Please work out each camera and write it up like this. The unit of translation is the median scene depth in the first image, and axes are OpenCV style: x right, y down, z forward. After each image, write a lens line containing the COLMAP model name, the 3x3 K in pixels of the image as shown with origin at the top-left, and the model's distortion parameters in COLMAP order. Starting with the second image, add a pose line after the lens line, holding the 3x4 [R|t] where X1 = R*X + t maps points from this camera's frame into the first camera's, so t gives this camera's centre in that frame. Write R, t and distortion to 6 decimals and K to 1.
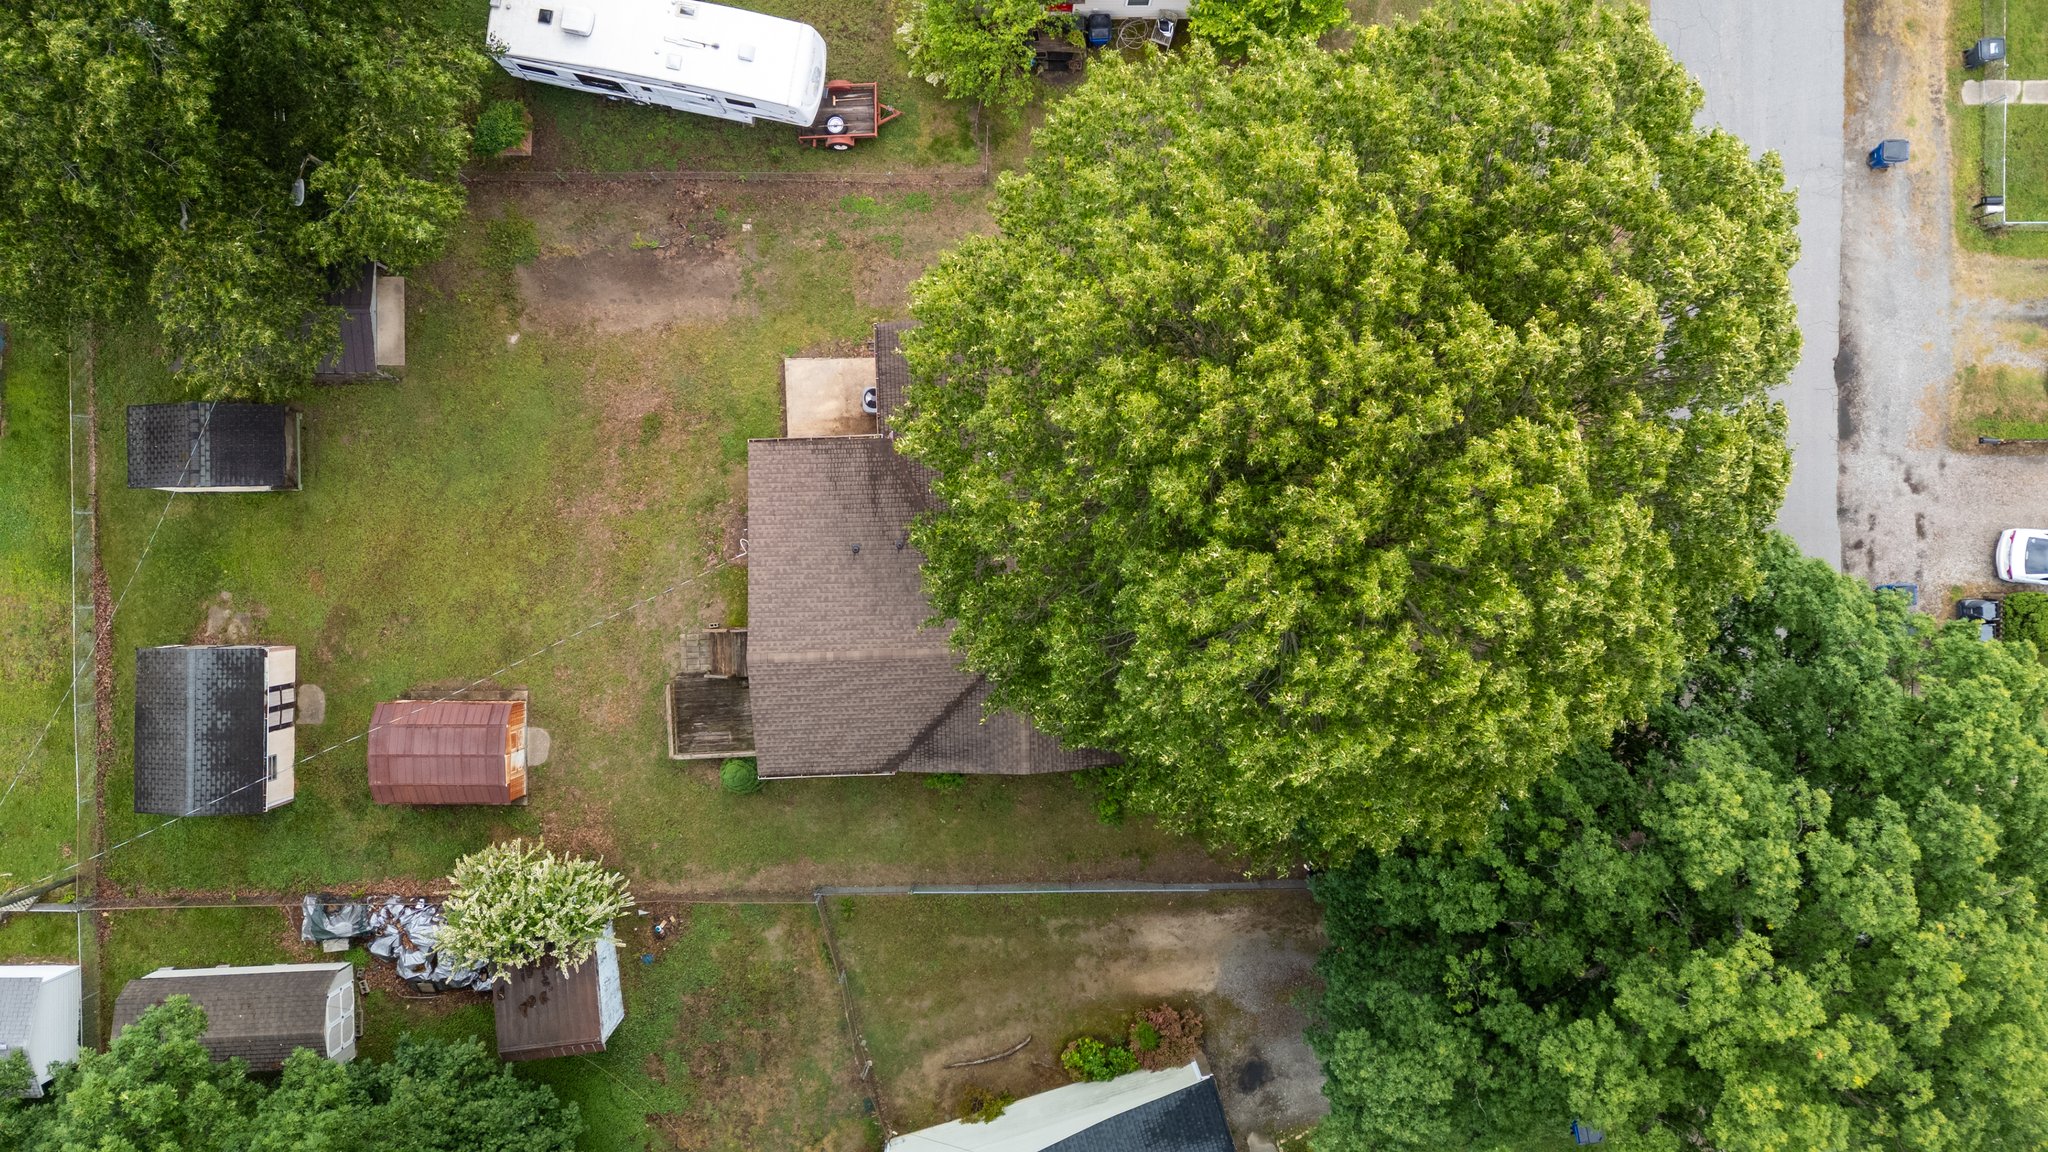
lens RADIAL K [[1500.1, 0, 1012.3], [0, 1500.1, 577.2], [0, 0, 1]] dist [0.083640, -0.067603]
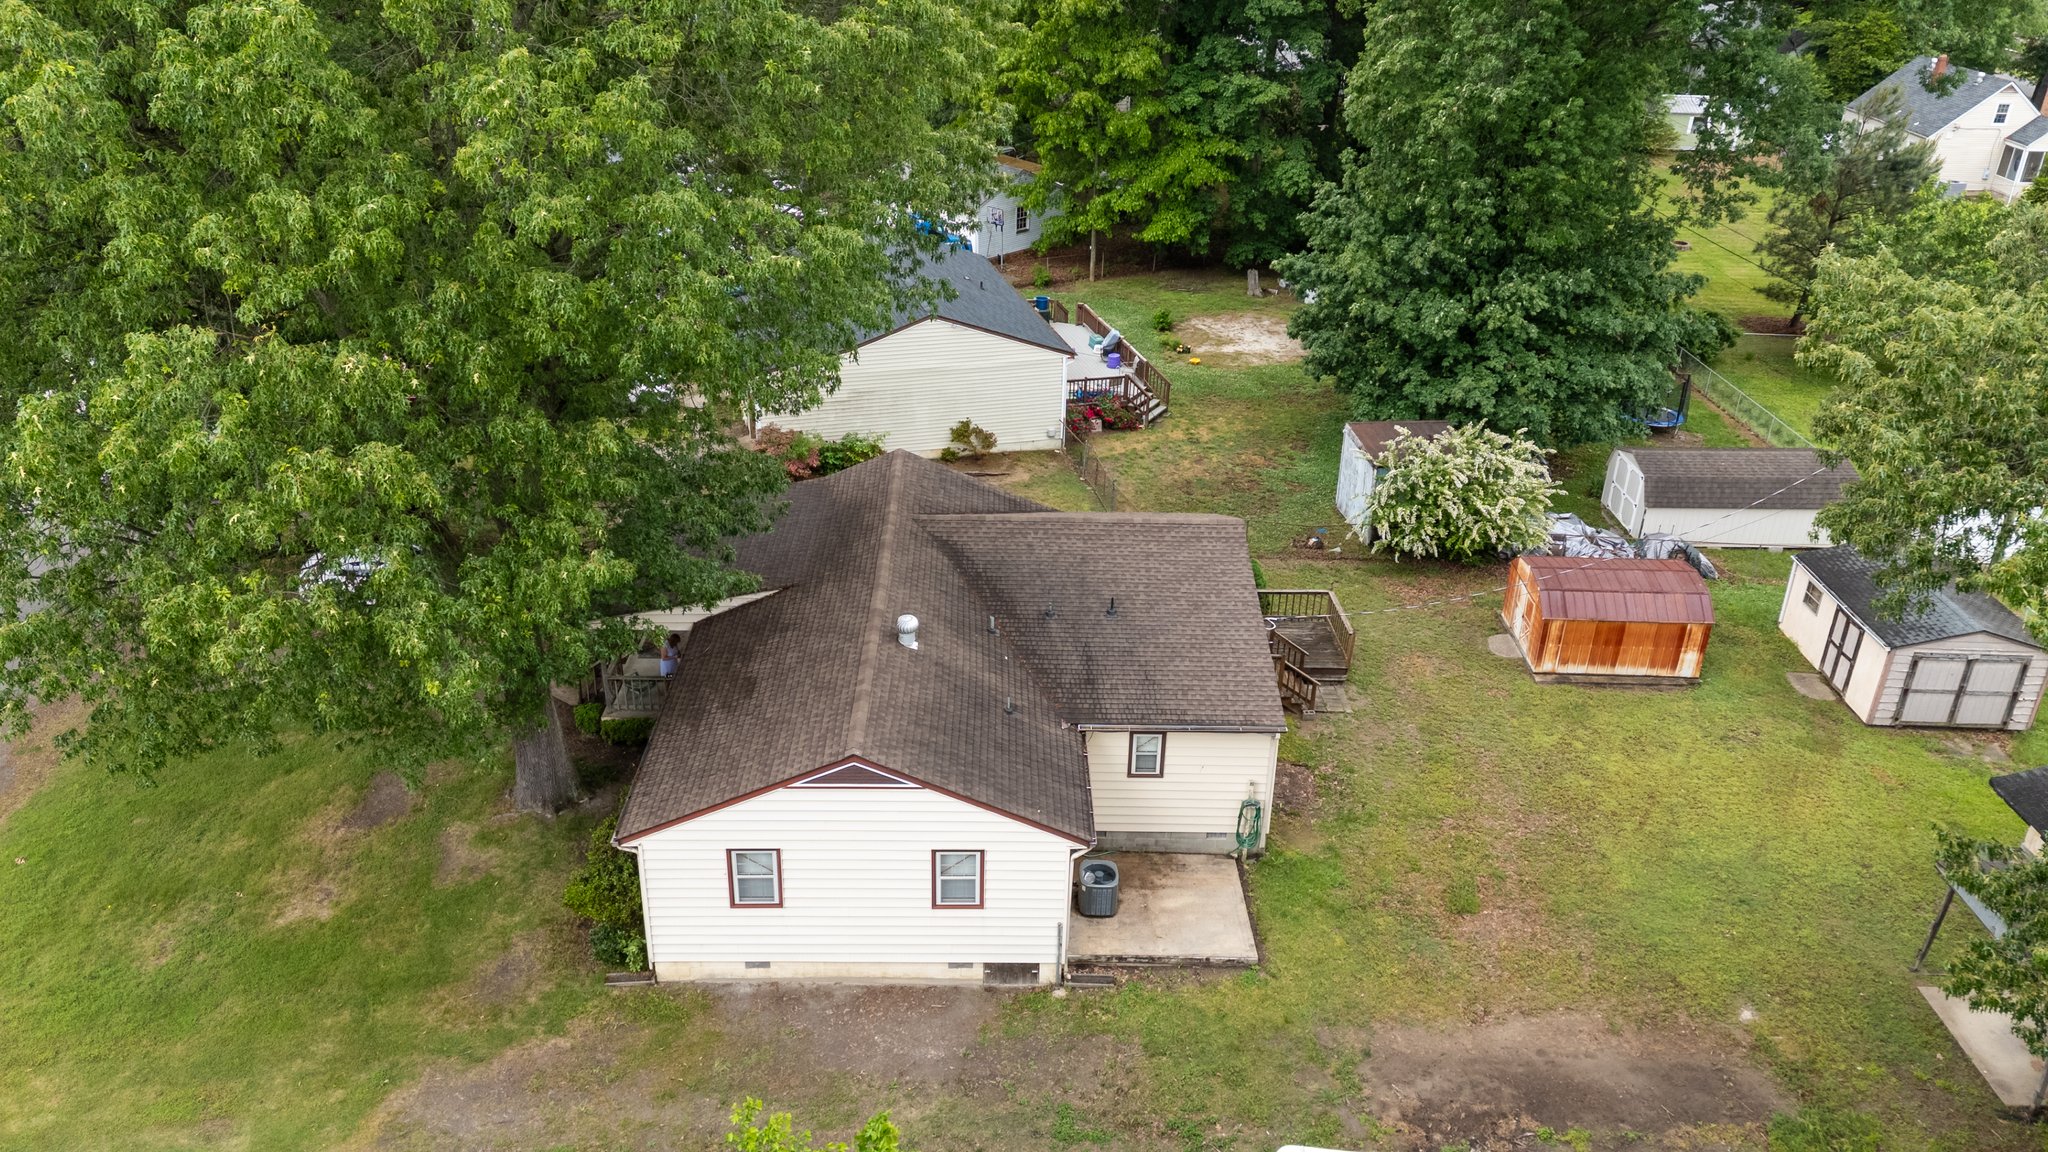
lens RADIAL K [[1500.1, 0, 1020.9], [0, 1500.1, 587.4], [0, 0, 1]] dist [0.083640, -0.067603]
pose [[-0.999308, -0.037075, -0.003101, -0.054584], [0.014287, -0.459358, 0.888136, -0.589340], [-0.034352, 0.887477, 0.459570, 0.613333]]
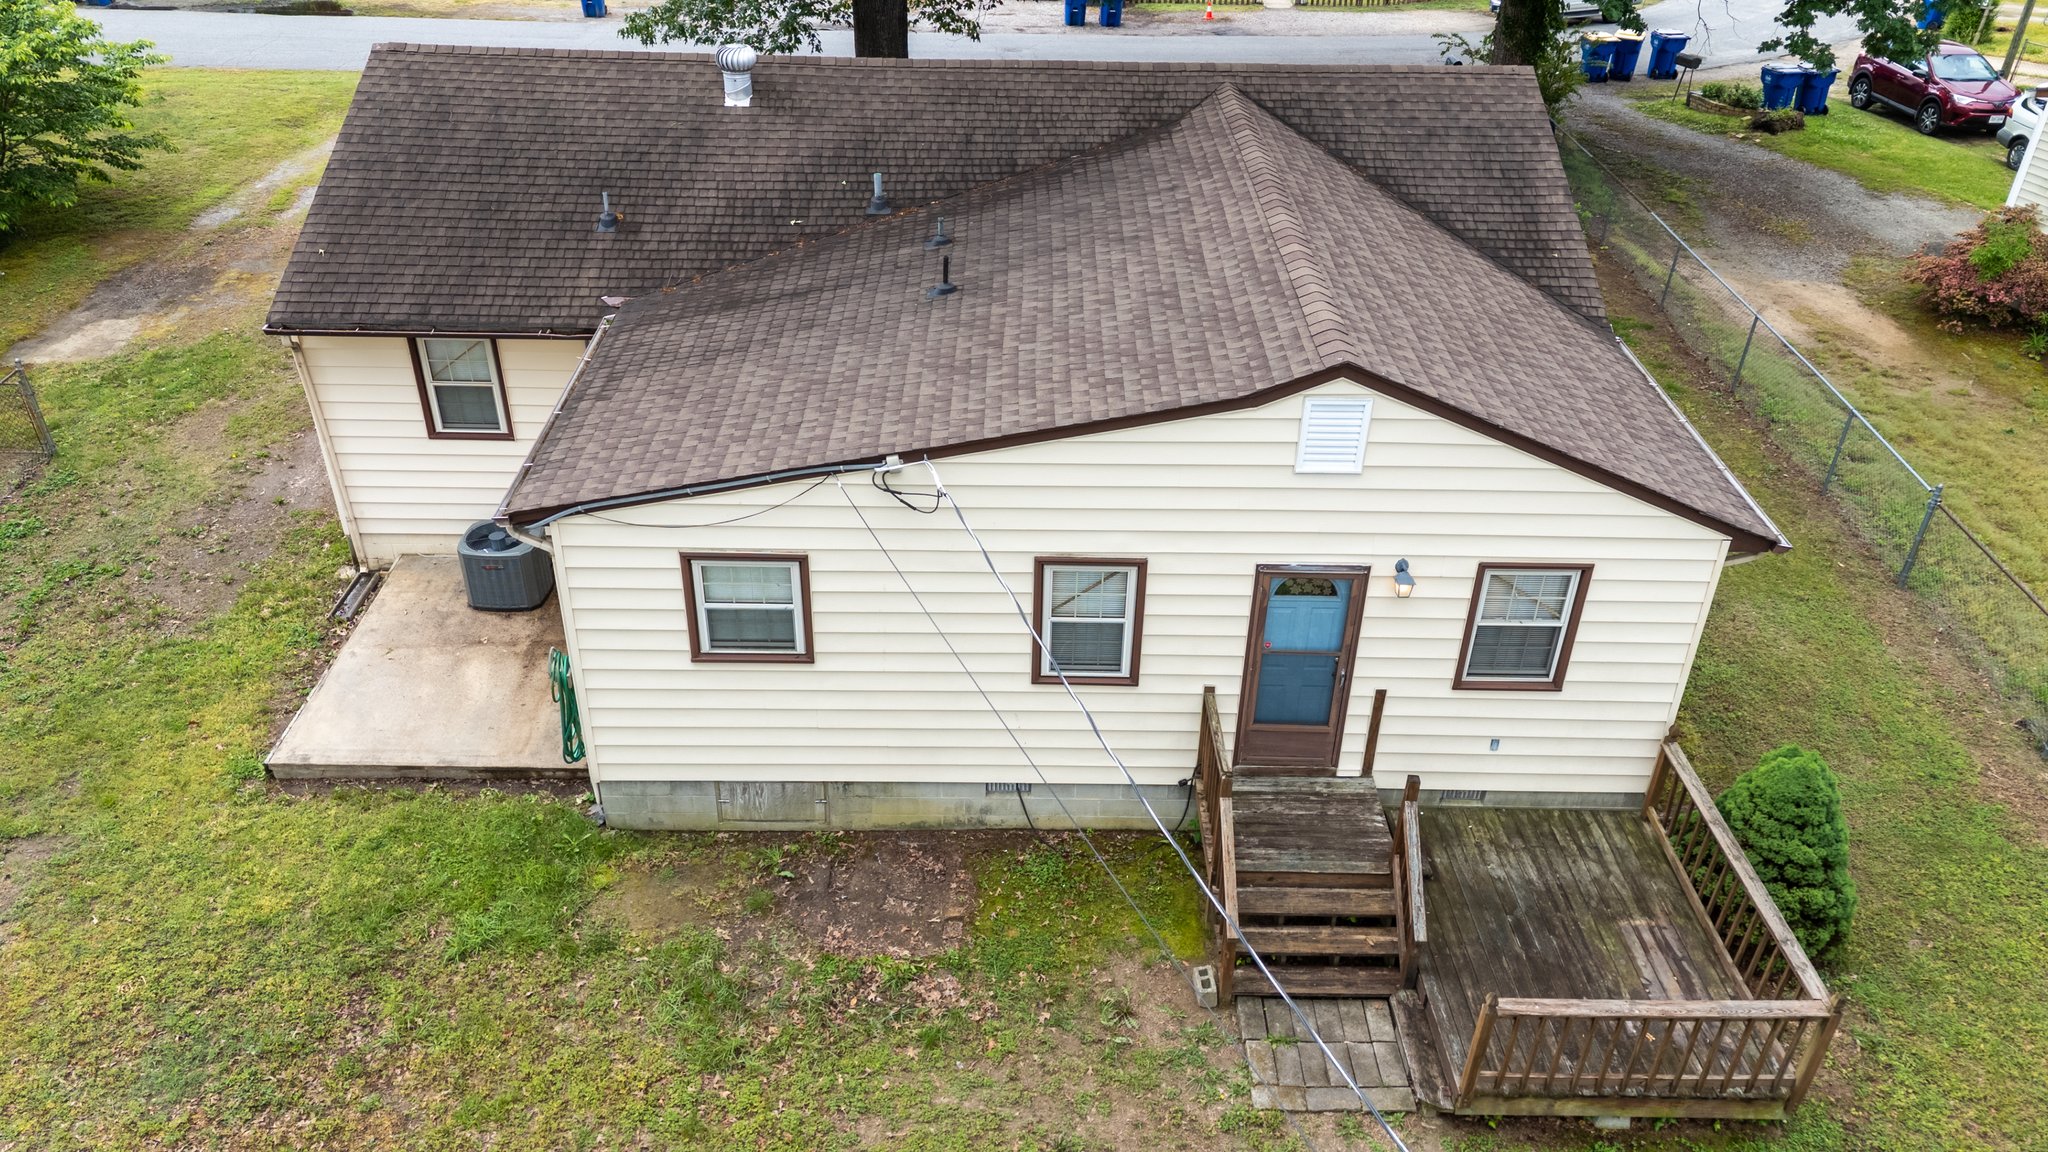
lens RADIAL K [[1500.1, 0, 1024.0], [0, 1500.1, 577.2], [0, 0, 1]] dist [0.083640, -0.067603]
pose [[0.026981, -0.549868, 0.834816, -0.371543], [0.999572, 0.024290, -0.016306, 0.004615], [-0.011311, 0.834898, 0.550288, 0.805753]]
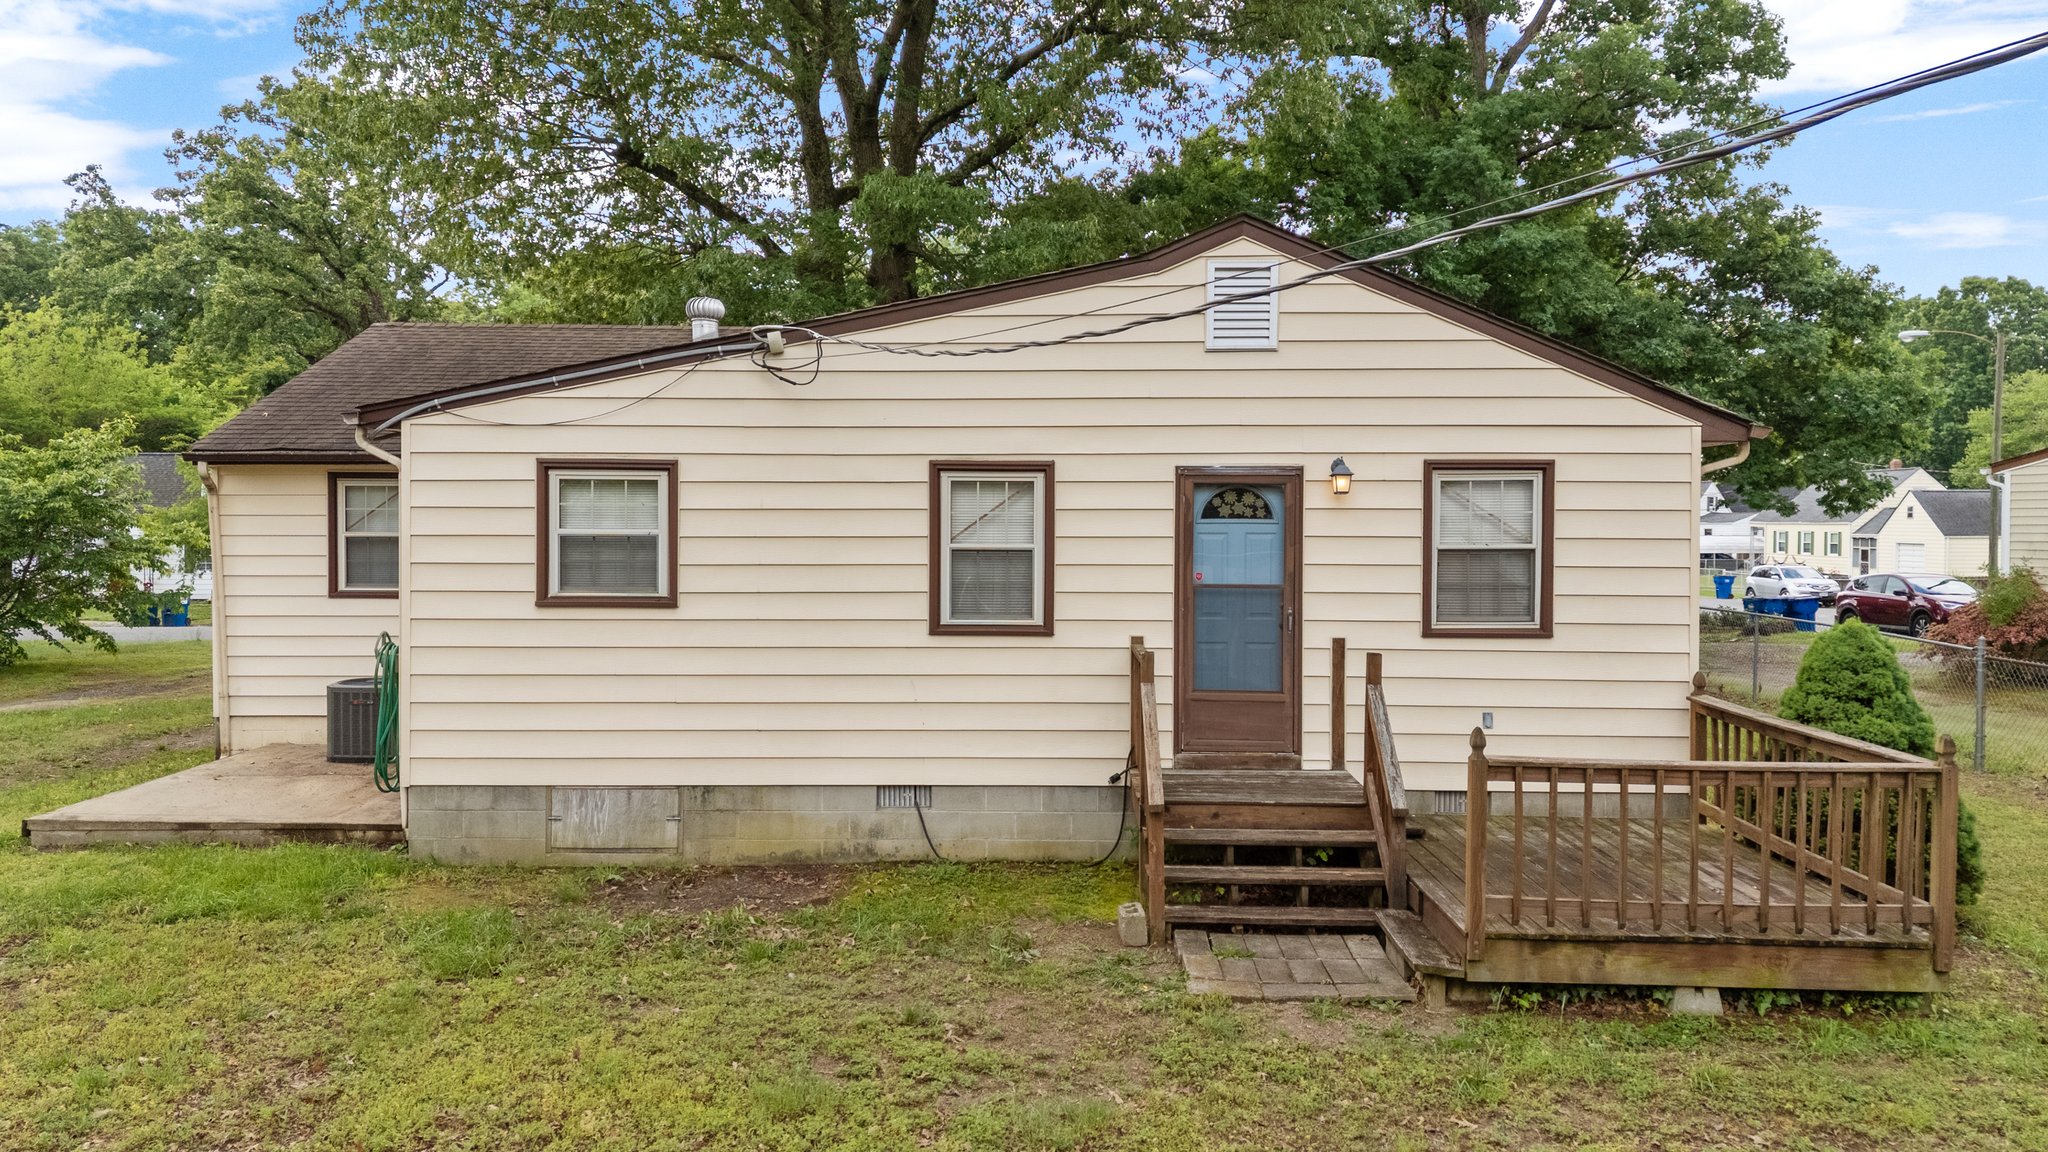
lens RADIAL K [[1500.1, 0, 1033.7], [0, 1500.1, 555.6], [0, 0, 1]] dist [0.083640, -0.067603]
pose [[0.051197, -0.040568, 0.997864, -0.386053], [0.998684, -0.000967, -0.051279, 0.029670], [0.003045, 0.999176, 0.040465, 0.946553]]
